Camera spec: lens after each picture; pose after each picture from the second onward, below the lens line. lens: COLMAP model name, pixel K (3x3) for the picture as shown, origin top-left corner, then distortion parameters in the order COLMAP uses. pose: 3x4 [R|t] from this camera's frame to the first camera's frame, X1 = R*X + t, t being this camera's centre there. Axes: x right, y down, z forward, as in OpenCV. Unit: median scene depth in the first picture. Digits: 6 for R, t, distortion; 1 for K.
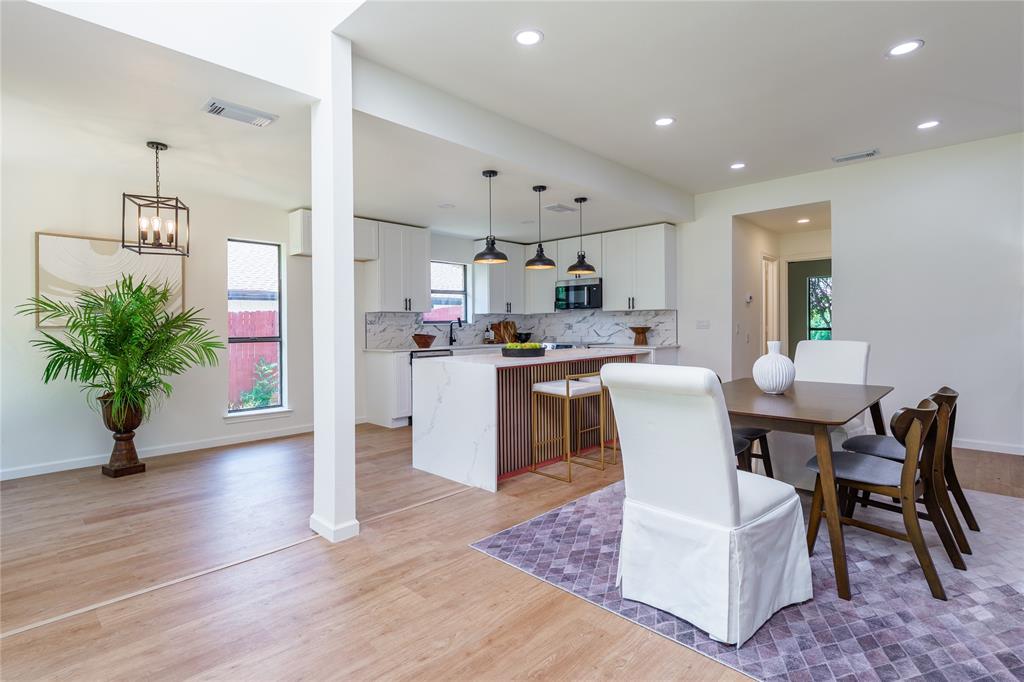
lens RADIAL K [[509.7, 0, 513.2], [0, 509.7, 335.2], [0, 0, 1]] dist [-0.004302, -0.001031]
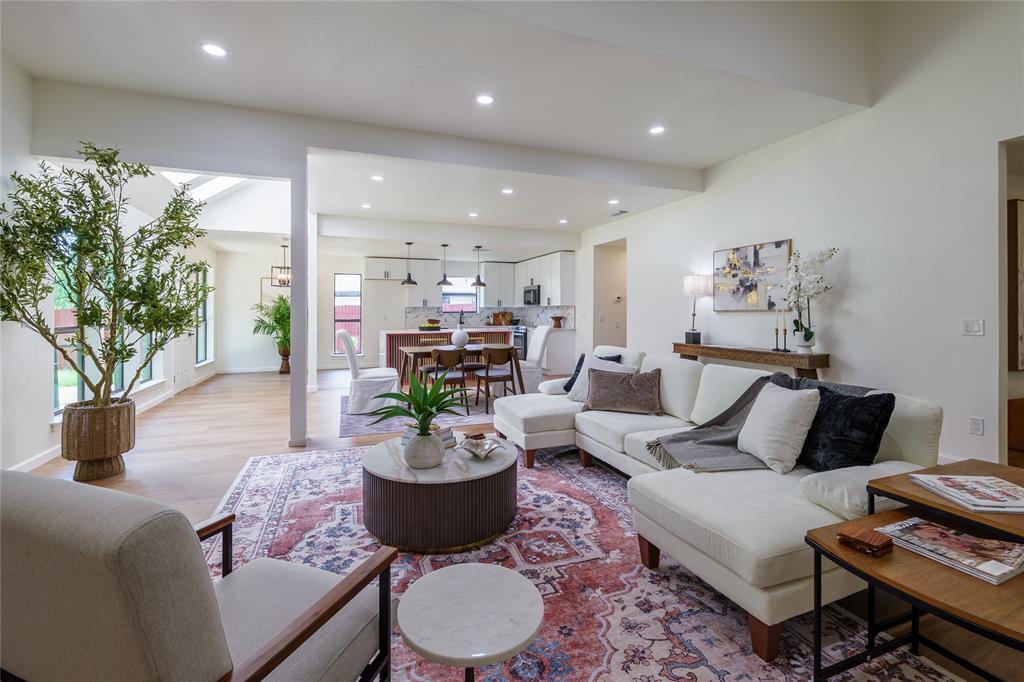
lens RADIAL K [[449.7, 0, 505.5], [0, 449.7, 314.4], [0, 0, 1]] dist [-0.013861, 0.000747]
pose [[0.904470, 0.009810, -0.426424, 0.750782], [-0.015106, 0.999845, -0.009040, -0.008269], [0.426269, 0.014618, 0.904478, -0.345370]]
